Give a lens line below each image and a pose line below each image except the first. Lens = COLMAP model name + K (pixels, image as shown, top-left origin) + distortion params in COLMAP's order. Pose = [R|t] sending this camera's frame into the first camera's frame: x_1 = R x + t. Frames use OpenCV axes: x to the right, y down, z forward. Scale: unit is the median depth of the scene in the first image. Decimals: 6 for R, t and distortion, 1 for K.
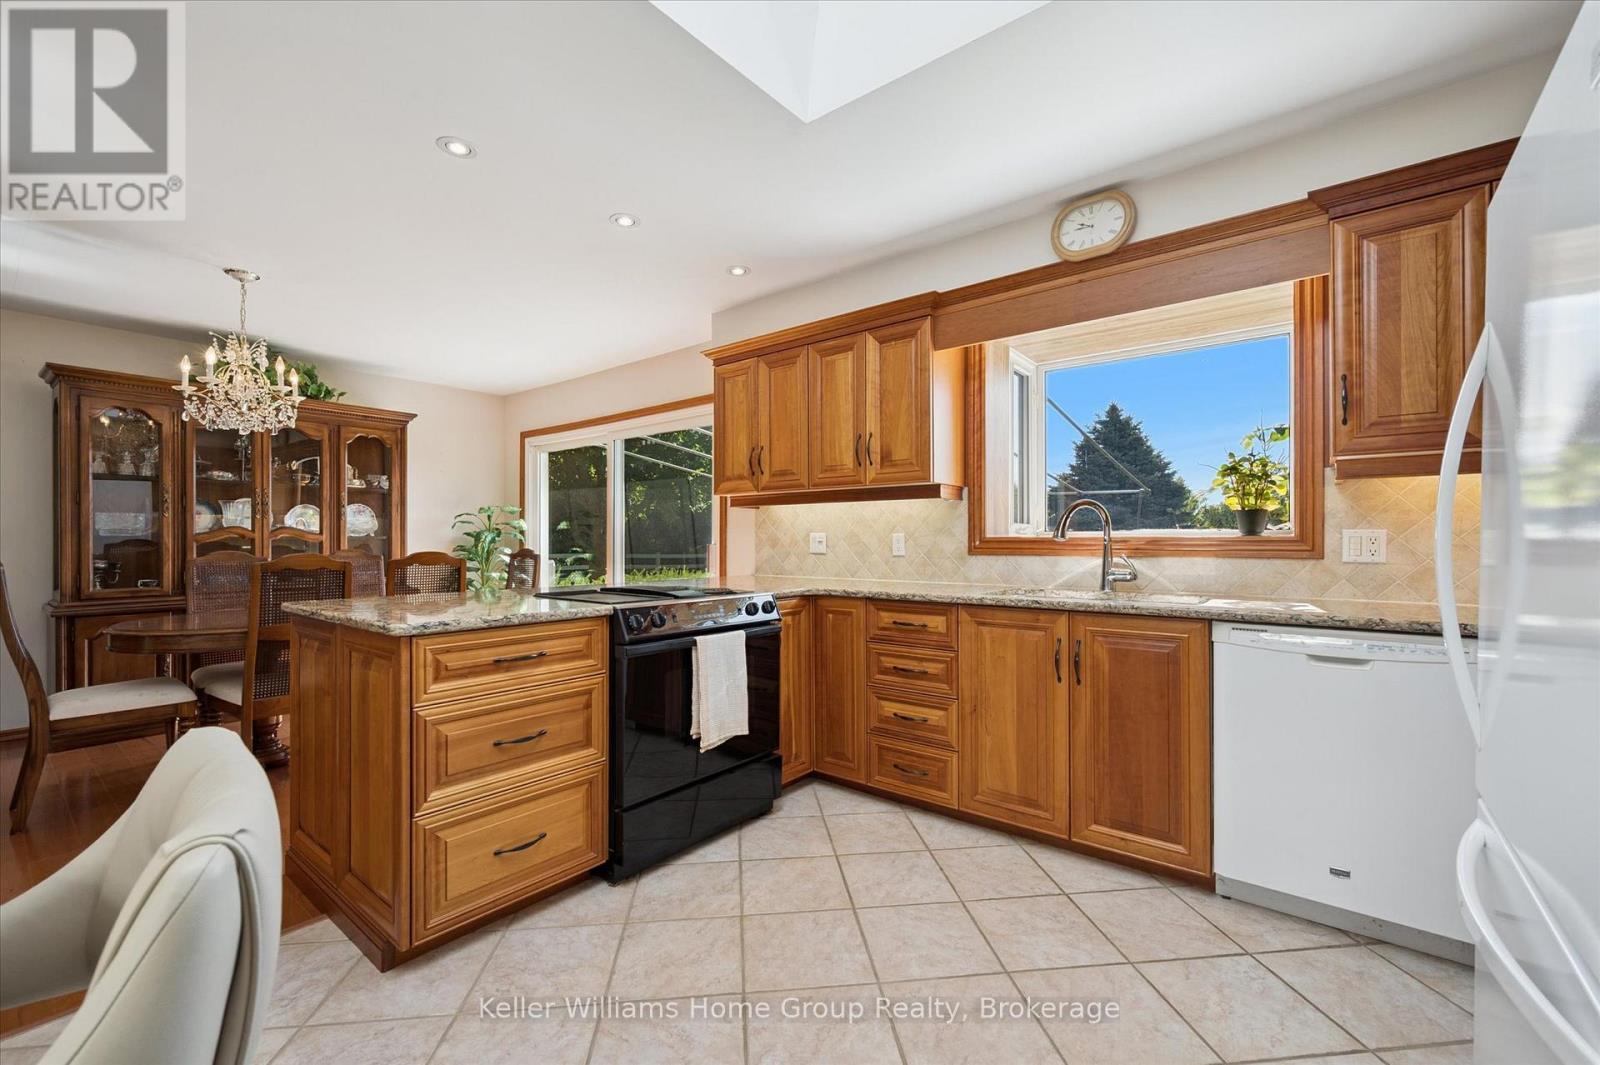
lens RADIAL K [[660.7, 0, 800.0], [0, 660.7, 532.5], [0, 0, 1]] dist [0.000785, -0.000134]
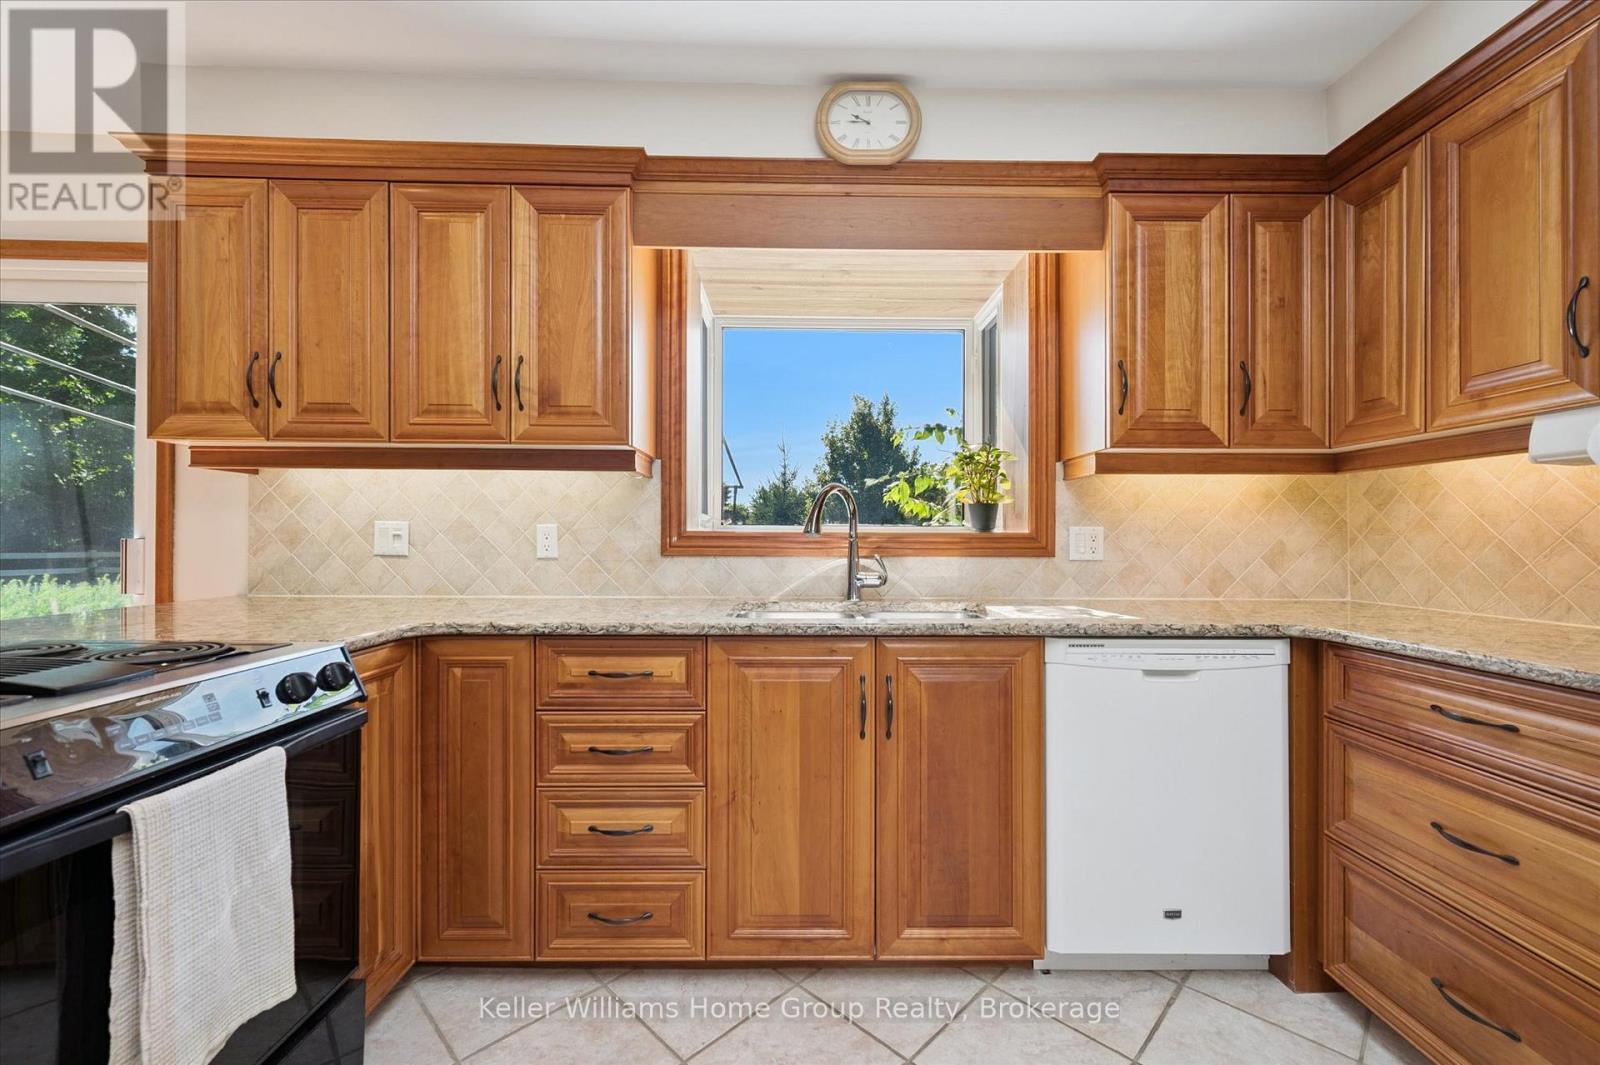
lens RADIAL K [[660.7, 0, 800.0], [0, 660.7, 532.5], [0, 0, 1]] dist [0.000785, -0.000134]
pose [[0.771944, 0.008954, 0.635627, -0.091614], [-0.013588, 0.999905, 0.002416, 0.006212], [-0.635545, -0.010501, 0.771993, 0.433594]]
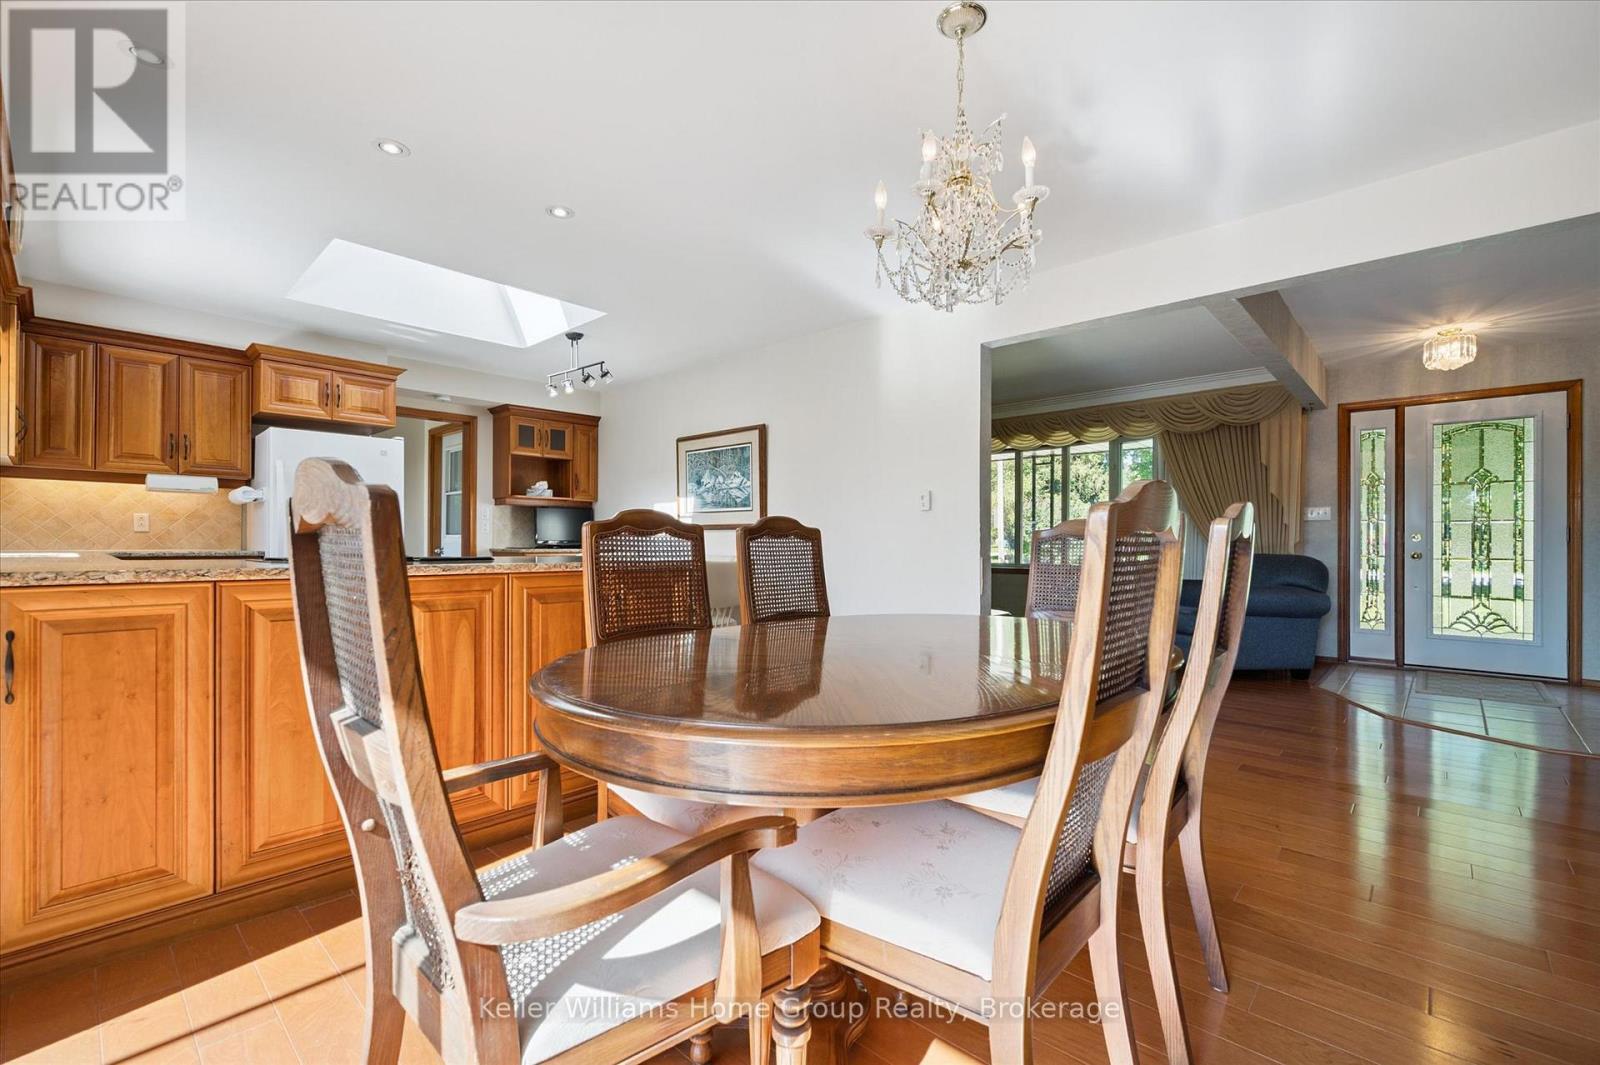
lens RADIAL K [[686.4, 0, 799.7], [0, 686.4, 549.2], [0, 0, 1]] dist [-0.000625, -0.000213]
pose [[-0.997604, 0.001397, 0.069162, -0.637547], [0.001081, 0.999989, -0.004615, 0.063302], [-0.069168, -0.004529, -0.997595, 1.453116]]
